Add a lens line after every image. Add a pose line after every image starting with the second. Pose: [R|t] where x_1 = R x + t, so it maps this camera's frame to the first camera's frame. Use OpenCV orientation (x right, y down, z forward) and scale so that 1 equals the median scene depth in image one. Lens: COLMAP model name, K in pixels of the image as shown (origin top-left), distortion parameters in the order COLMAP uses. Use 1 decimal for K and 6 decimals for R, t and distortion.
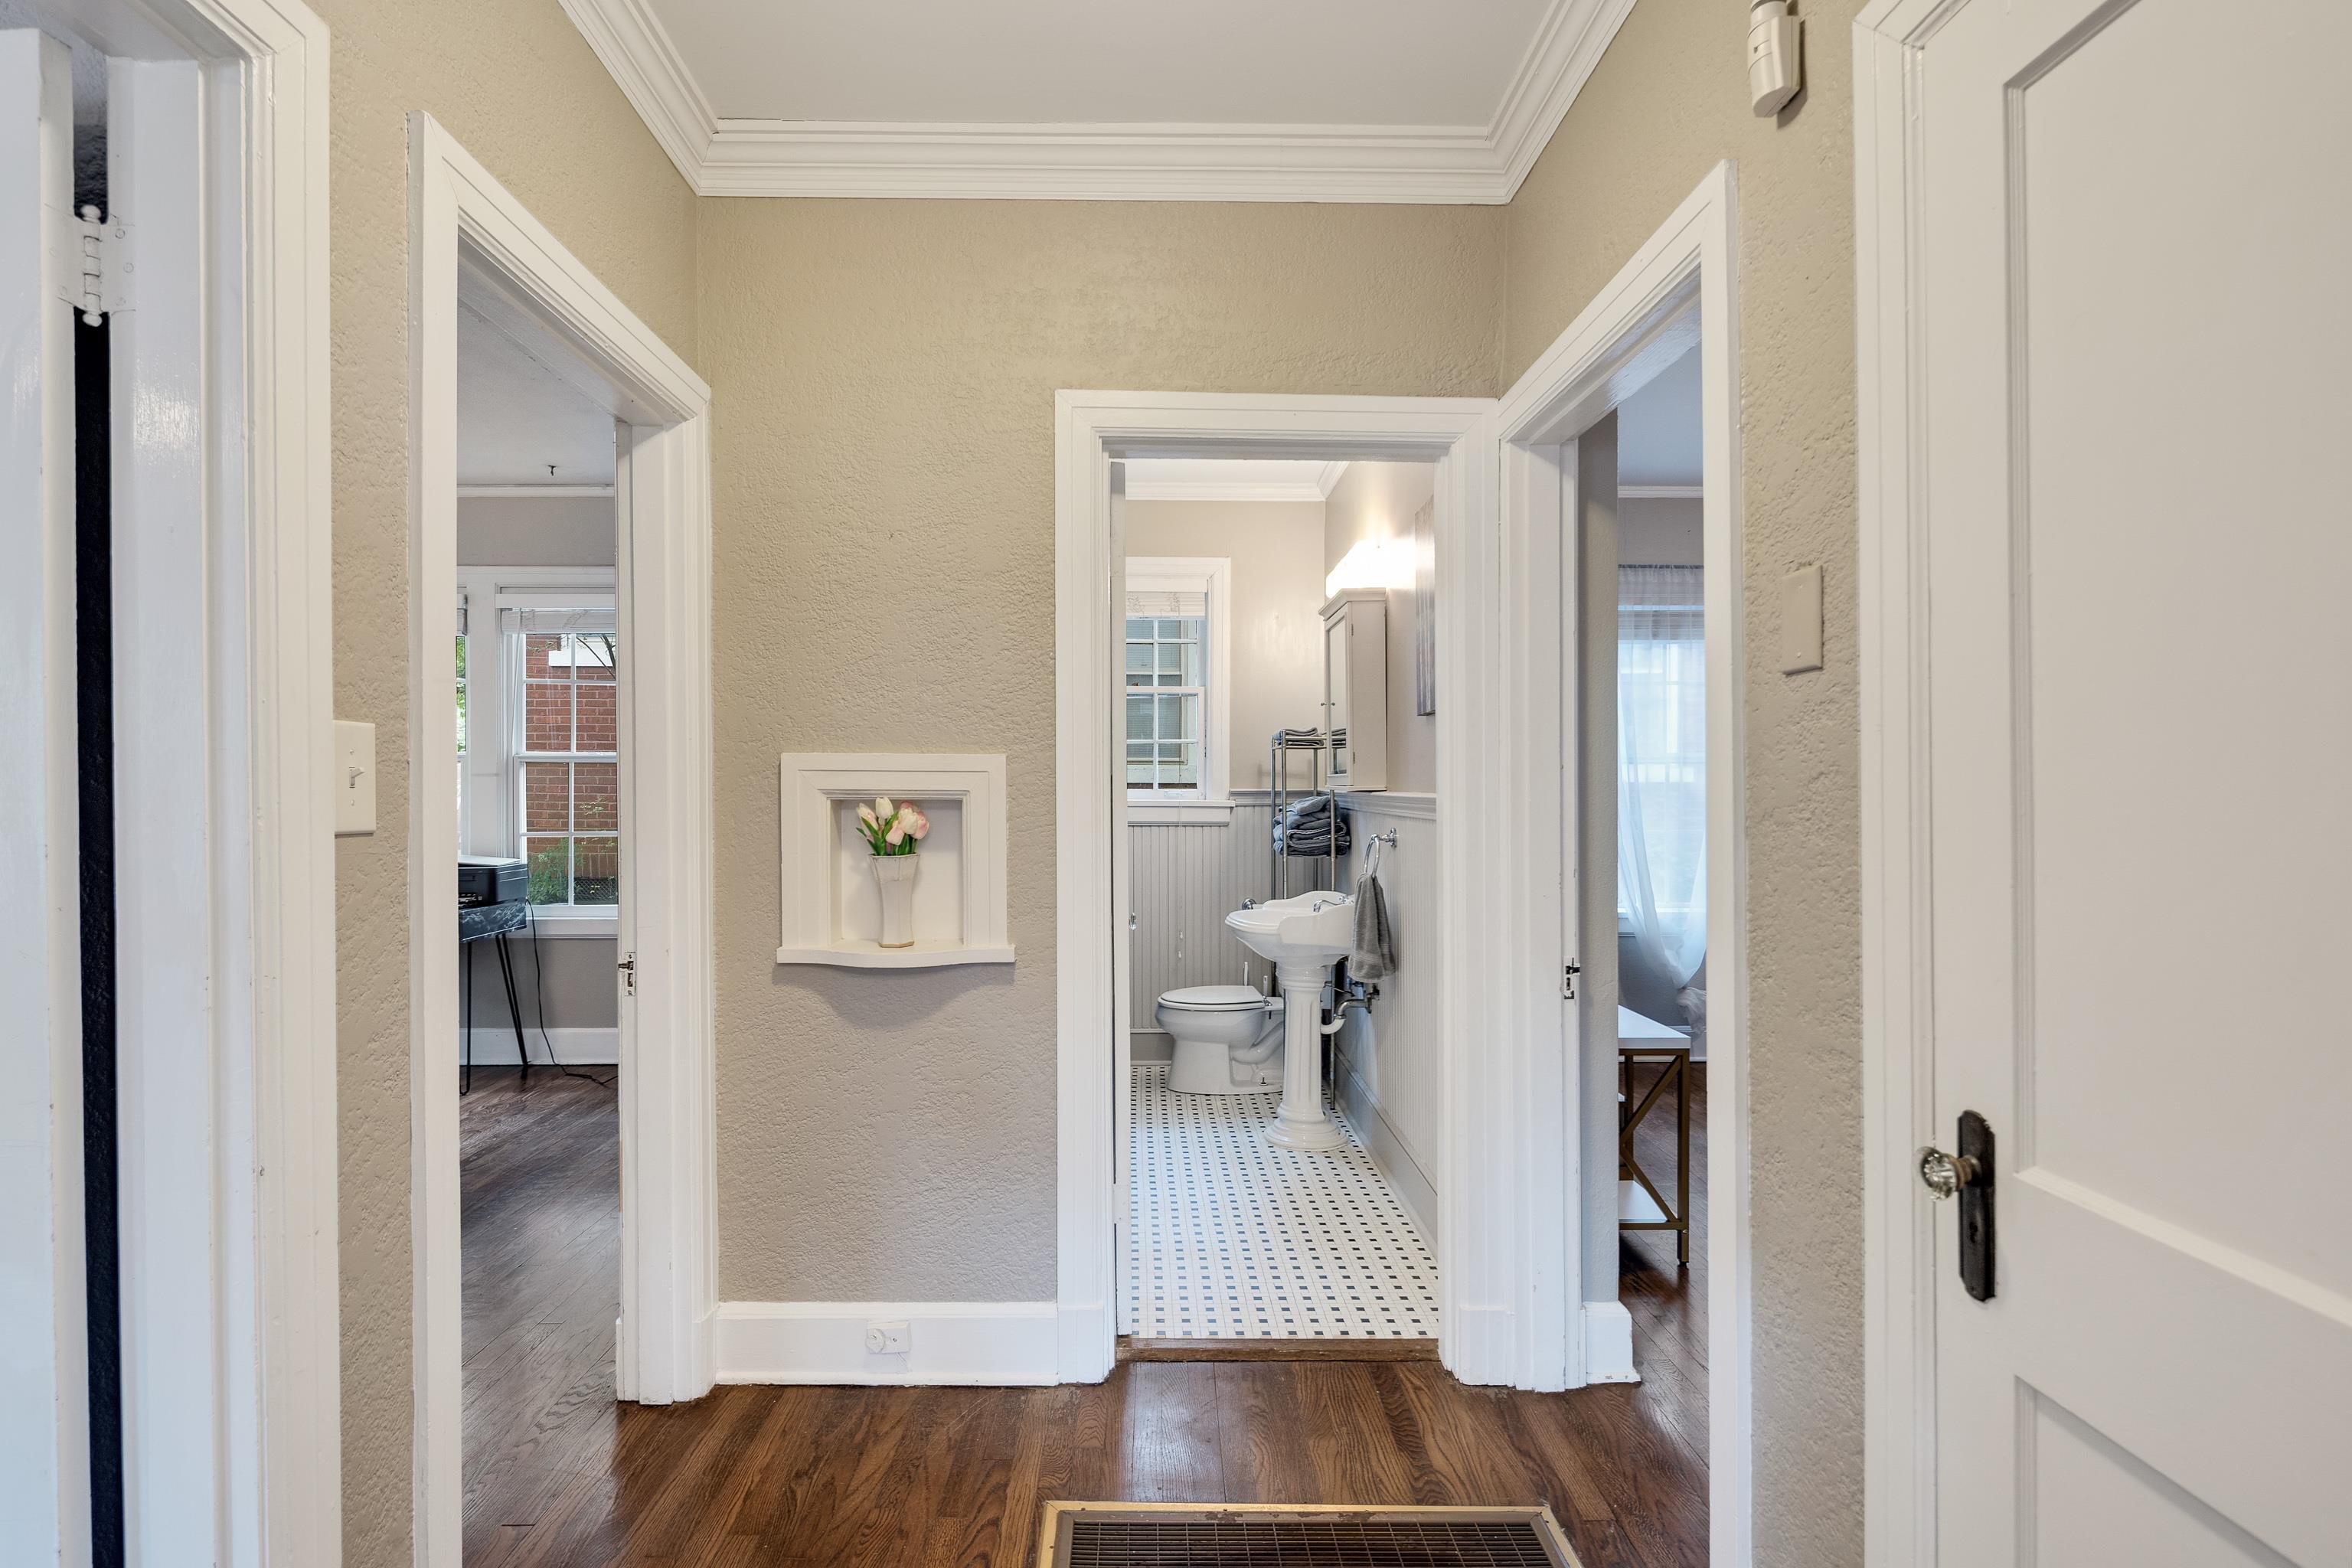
lens RADIAL K [[1206.0, 0, 1167.2], [0, 1206.0, 791.1], [0, 0, 1]] dist [0.001350, 0.000018]
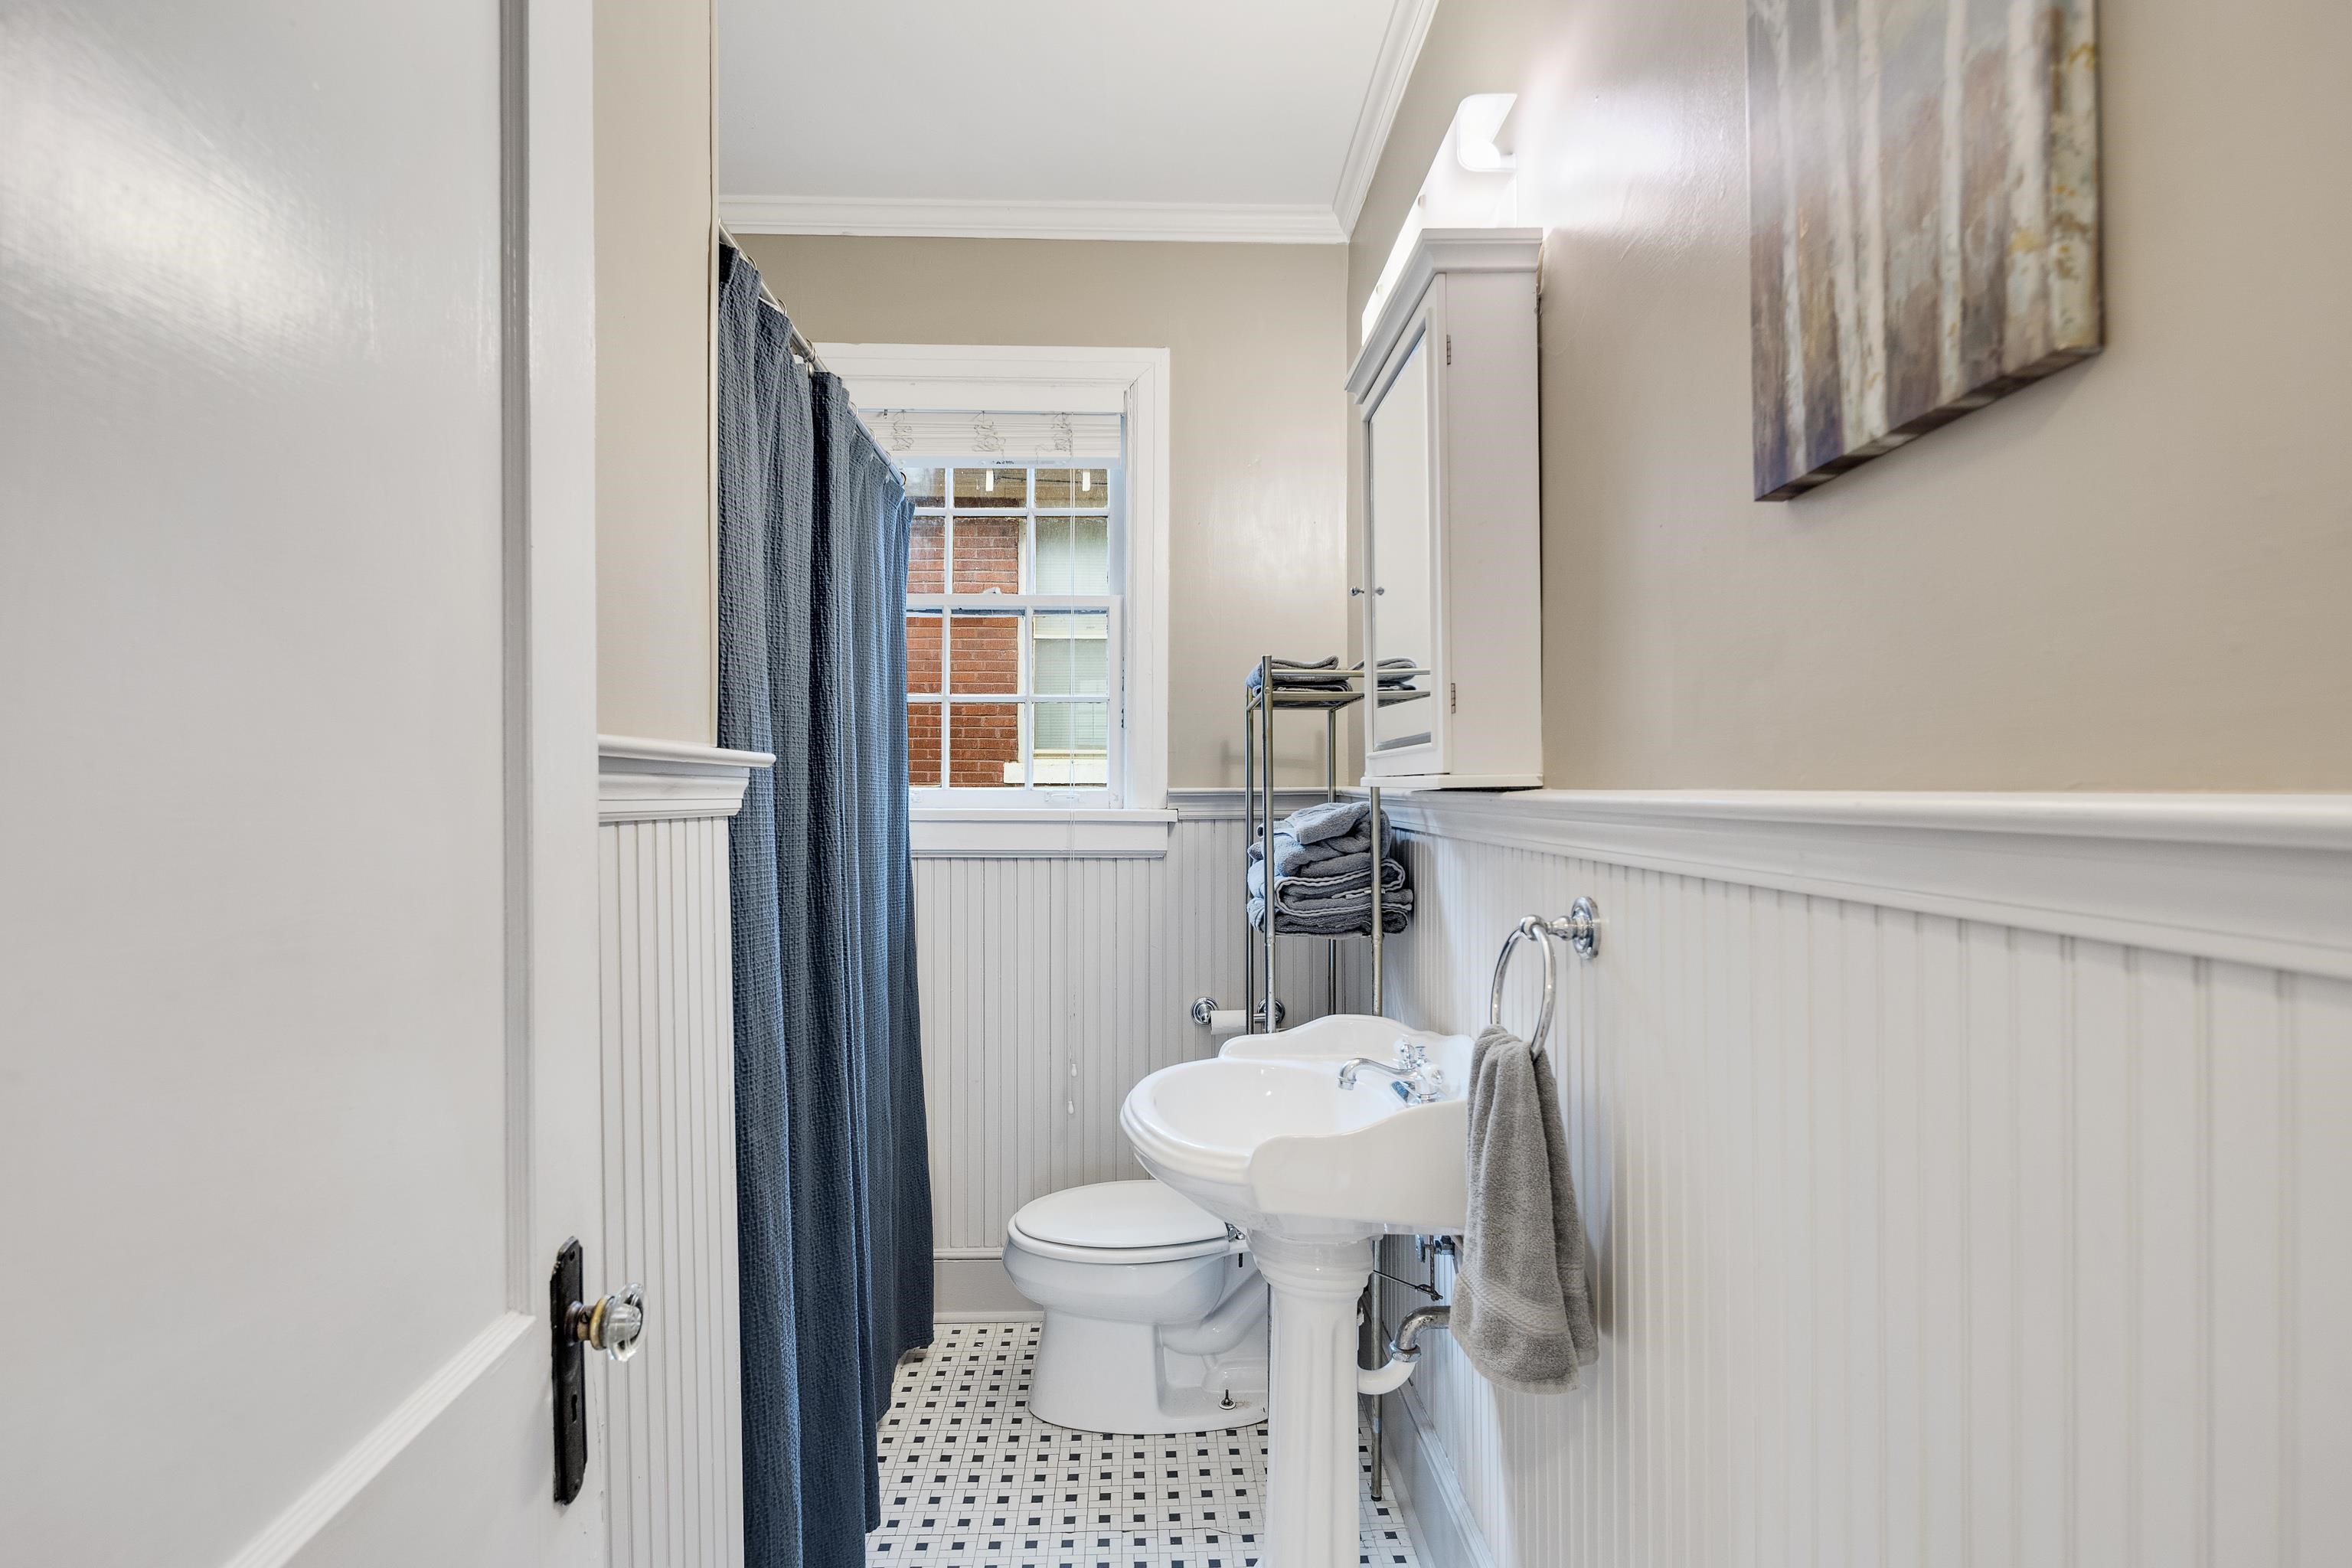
lens RADIAL K [[1133.6, 0, 1180.4], [0, 1133.6, 790.9], [0, 0, 1]] dist [0.005780, -0.000838]
pose [[0.999952, -0.001015, 0.009783, 0.058027], [0.001061, 0.999988, -0.004705, 0.001753], [-0.009778, 0.004715, 0.999941, 0.556541]]
